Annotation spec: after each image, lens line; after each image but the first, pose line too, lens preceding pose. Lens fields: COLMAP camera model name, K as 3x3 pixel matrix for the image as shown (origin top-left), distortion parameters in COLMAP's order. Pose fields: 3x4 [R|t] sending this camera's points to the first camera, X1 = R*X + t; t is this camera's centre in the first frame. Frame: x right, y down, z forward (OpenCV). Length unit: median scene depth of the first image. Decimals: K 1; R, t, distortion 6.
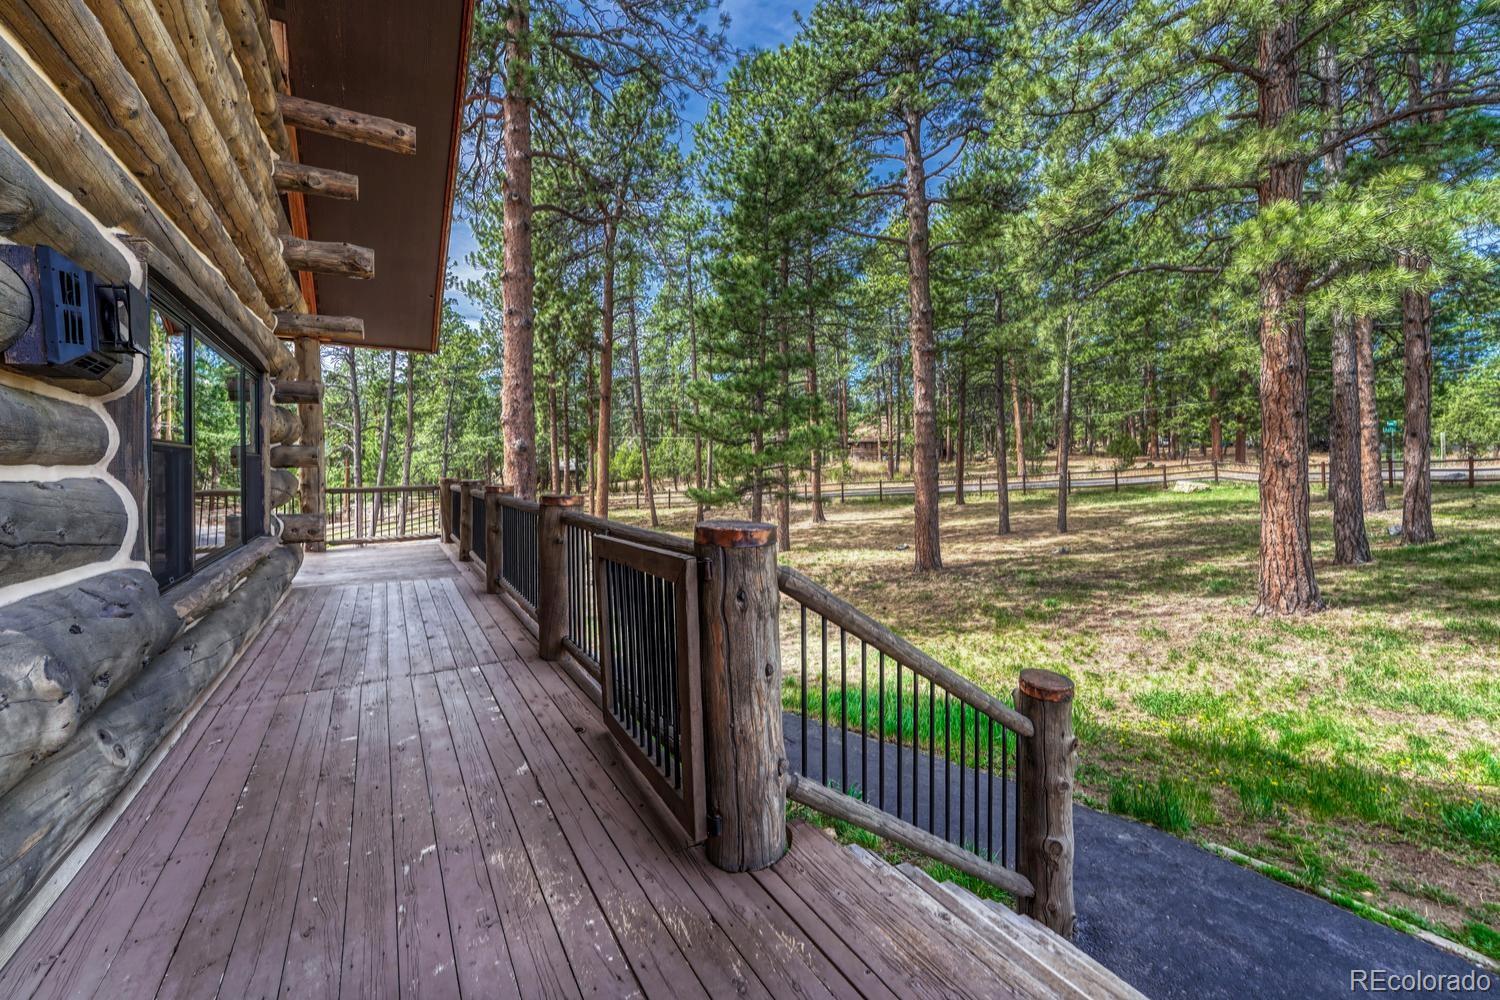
lens RADIAL K [[619.3, 0, 748.4], [0, 619.3, 464.7], [0, 0, 1]] dist [-0.001486, 0.000312]
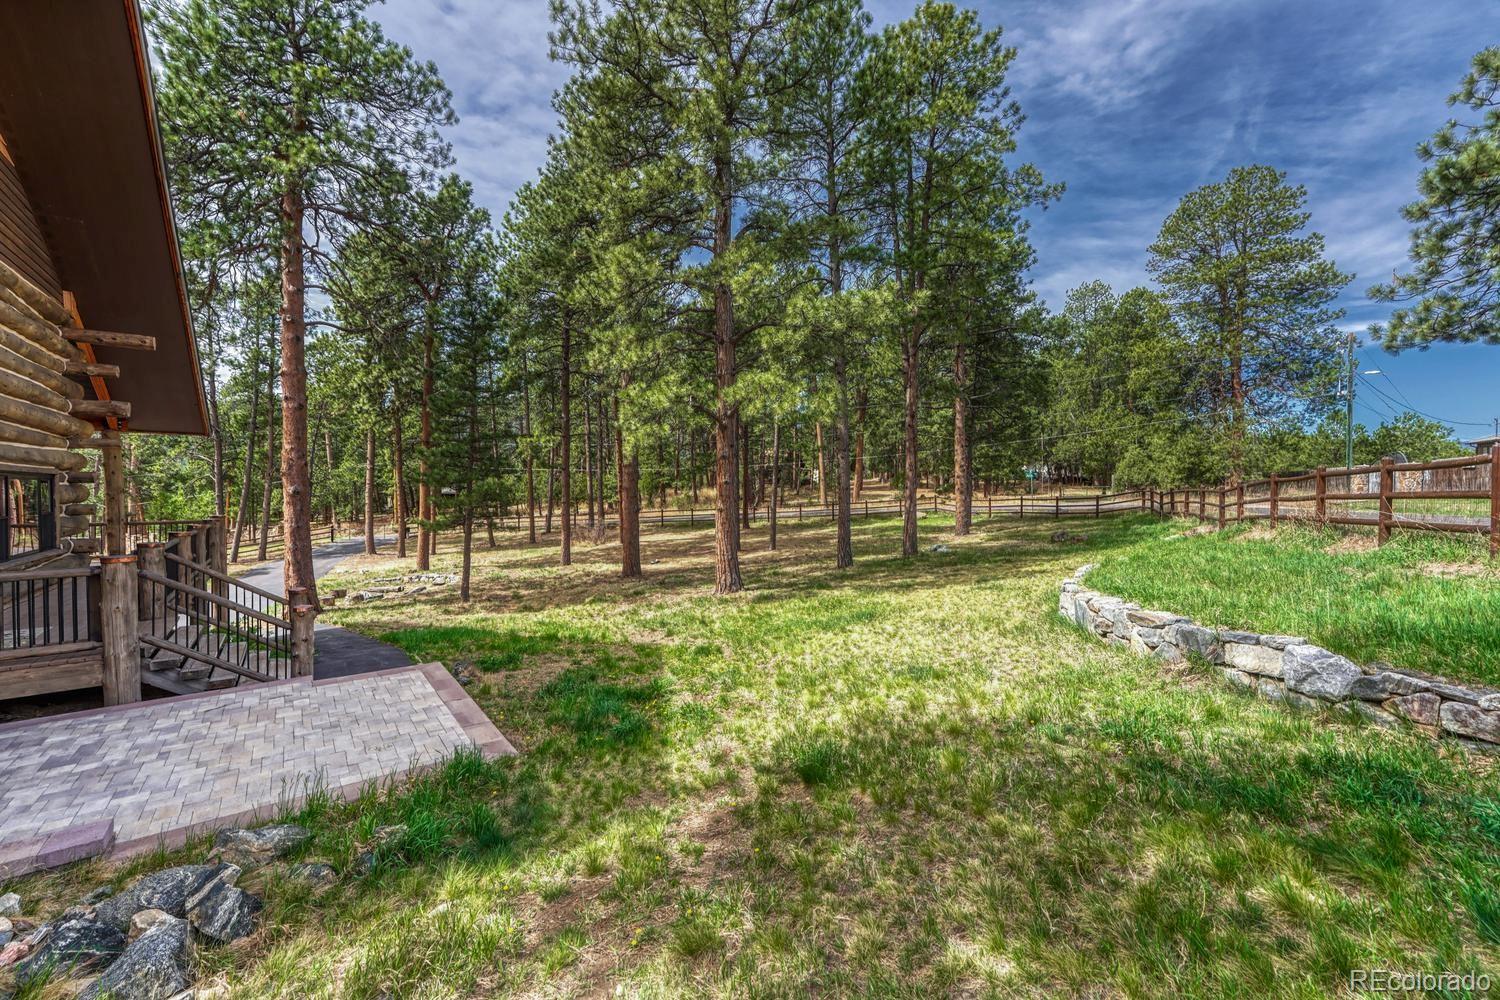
lens RADIAL K [[607.1, 0, 750.0], [0, 607.1, 500.0], [0, 0, 1]] dist [-0.011259, 0.007354]
pose [[0.993905, 0.007344, 0.109994, 0.556395], [-0.009835, 0.999707, 0.022128, -0.050954], [-0.109799, -0.023075, 0.993686, -0.551190]]
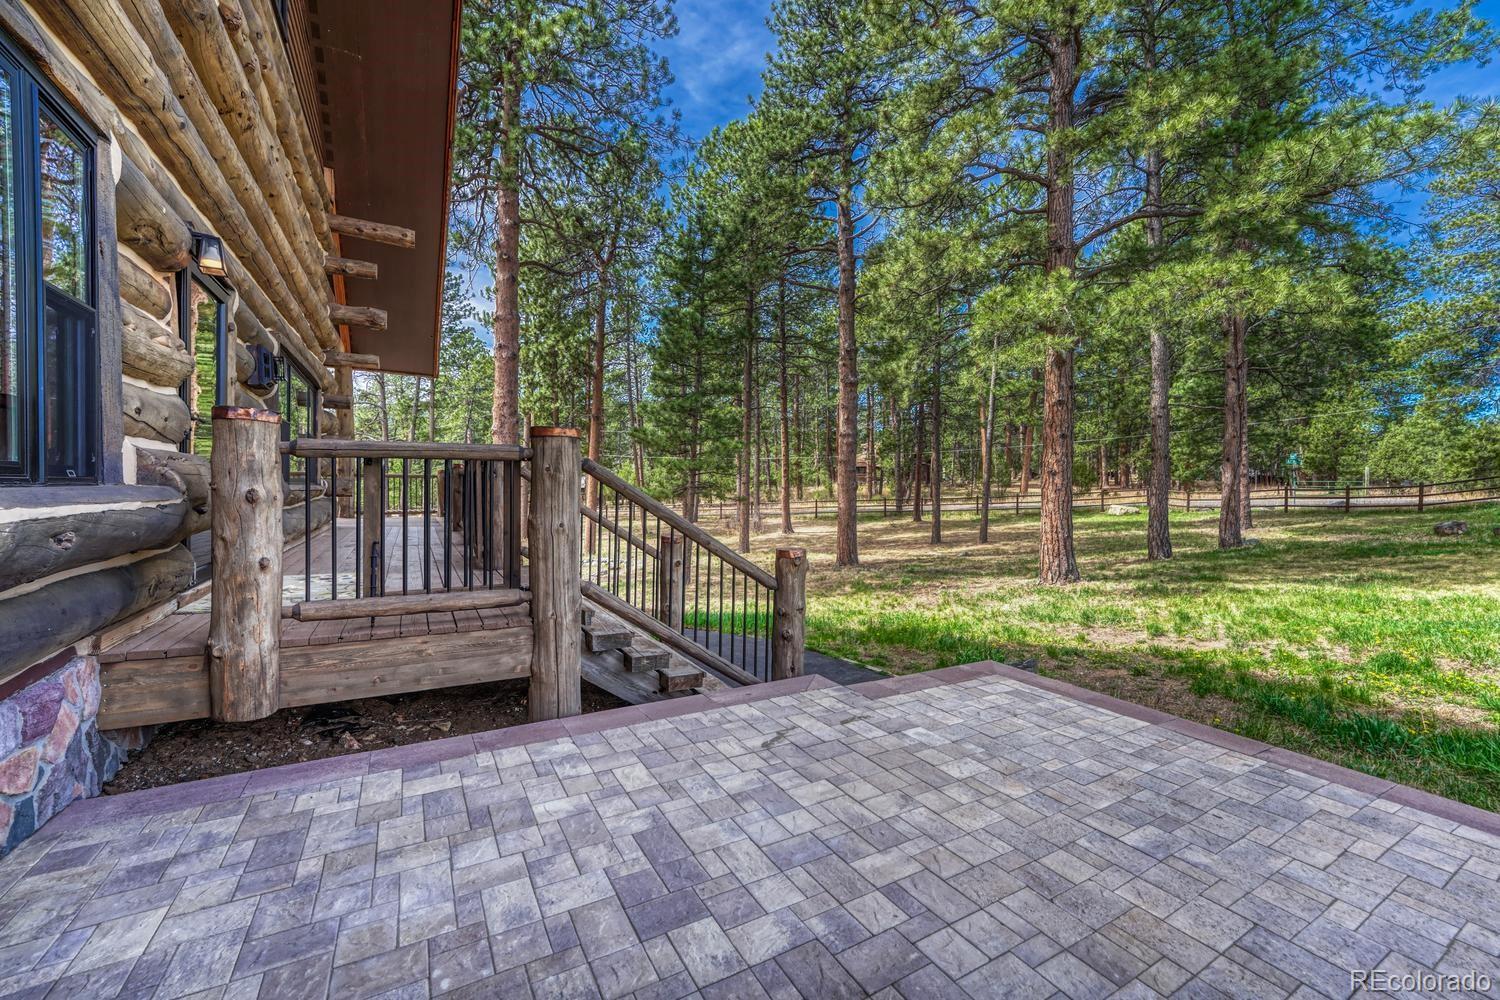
lens RADIAL K [[607.1, 0, 750.0], [0, 607.1, 500.0], [0, 0, 1]] dist [-0.011259, 0.007354]
pose [[0.999364, 0.025146, -0.025277, 0.176090], [-0.024736, 0.999559, 0.016409, 0.038684], [0.025679, -0.015774, 0.999546, -0.247864]]
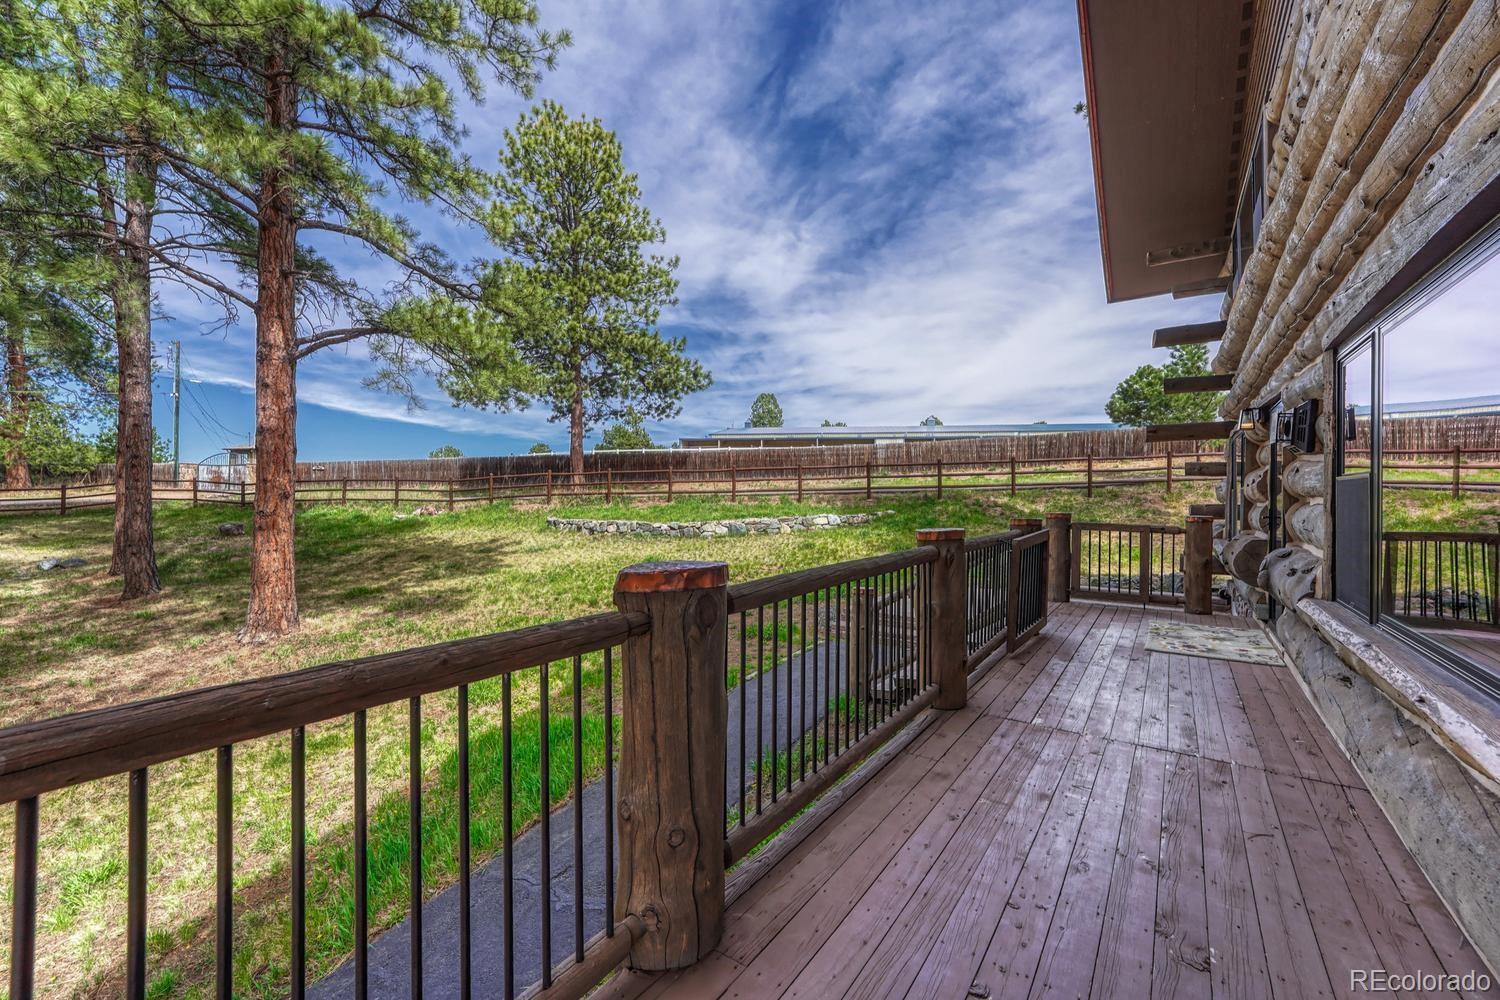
lens RADIAL K [[607.1, 0, 750.0], [0, 607.1, 500.0], [0, 0, 1]] dist [-0.011259, 0.007354]
pose [[-0.411898, 0.003385, 0.911224, -0.226822], [-0.008945, 0.999930, -0.007758, 0.003672], [-0.911186, -0.011346, -0.411838, 0.369625]]
